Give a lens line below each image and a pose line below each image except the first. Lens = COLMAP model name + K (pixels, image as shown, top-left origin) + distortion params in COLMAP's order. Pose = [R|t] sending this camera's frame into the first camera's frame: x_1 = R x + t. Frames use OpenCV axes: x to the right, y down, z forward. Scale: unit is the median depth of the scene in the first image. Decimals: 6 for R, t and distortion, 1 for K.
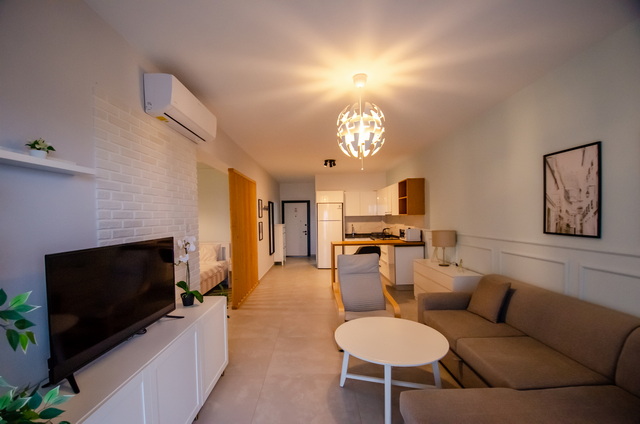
lens RADIAL K [[276.7, 0, 312.4], [0, 276.7, 222.7], [0, 0, 1]] dist [0.004530, -0.016264]
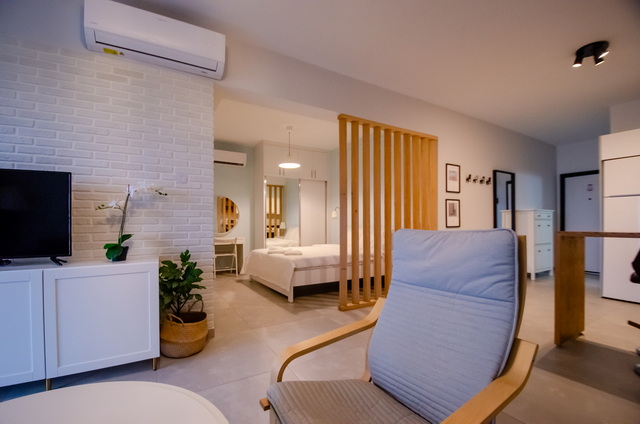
lens RADIAL K [[276.7, 0, 312.4], [0, 276.7, 222.7], [0, 0, 1]] dist [0.004530, -0.016264]
pose [[0.505914, 0.011186, -0.862512, 0.467150], [-0.025914, 0.999662, -0.002236, 0.141542], [0.862195, 0.023482, 0.506032, 0.899738]]
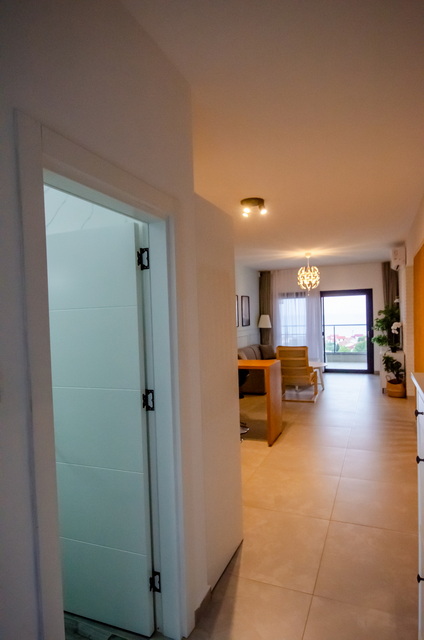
lens RADIAL K [[391.4, 0, 214.0], [0, 391.4, 327.1], [0, 0, 1]] dist [0.001037, 0.000514]
pose [[-0.925706, 0.035212, 0.376602, -0.255216], [0.055007, 0.997605, 0.041936, -0.100148], [-0.374224, 0.059536, -0.925425, 3.733146]]
